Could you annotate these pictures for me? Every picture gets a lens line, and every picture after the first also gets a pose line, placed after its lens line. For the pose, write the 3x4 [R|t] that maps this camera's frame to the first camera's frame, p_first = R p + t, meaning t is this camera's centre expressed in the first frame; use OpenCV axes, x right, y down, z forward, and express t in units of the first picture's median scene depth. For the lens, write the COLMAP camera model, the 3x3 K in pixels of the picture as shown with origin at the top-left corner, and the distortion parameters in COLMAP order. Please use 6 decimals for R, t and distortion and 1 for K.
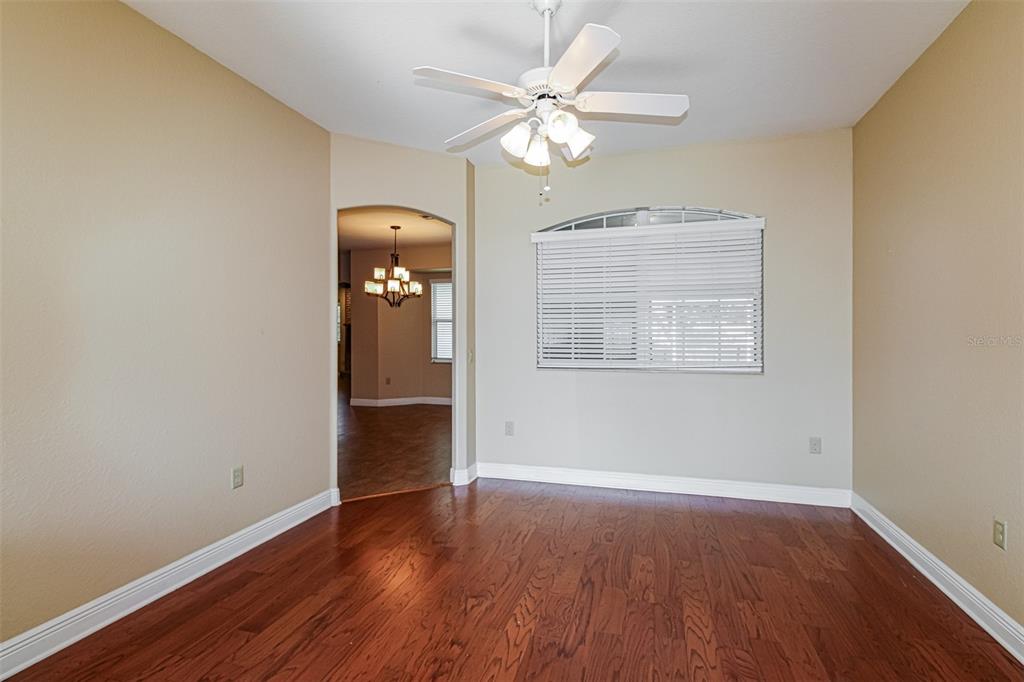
lens RADIAL K [[496.4, 0, 521.7], [0, 496.4, 335.7], [0, 0, 1]] dist [0.005504, -0.000591]
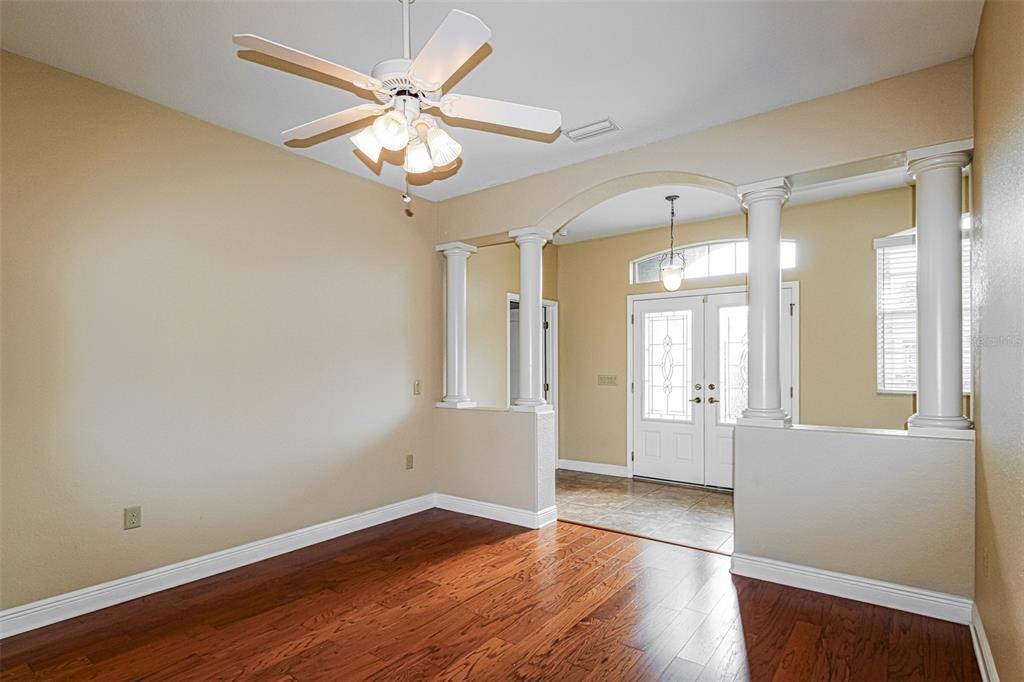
lens RADIAL K [[509.4, 0, 512.7], [0, 509.4, 369.9], [0, 0, 1]] dist [0.002498, 0.000271]
pose [[-0.929362, 0.002427, 0.369161, -0.256818], [0.006385, 0.999935, 0.009498, -0.002005], [-0.369114, 0.011184, -0.929317, 1.008683]]
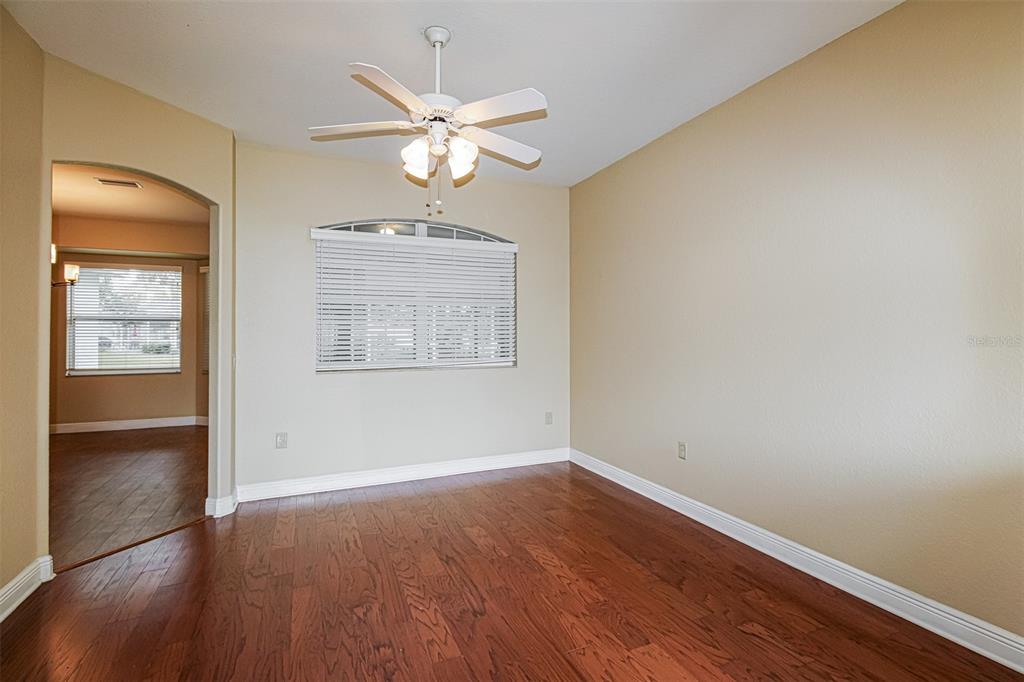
lens RADIAL K [[485.2, 0, 536.7], [0, 485.2, 329.5], [0, 0, 1]] dist [0.001928, -0.008560]
pose [[0.756118, 0.005325, 0.654414, -0.276418], [0.005909, 0.999871, -0.014964, 0.001065], [-0.654409, 0.015181, 0.755988, 0.028811]]
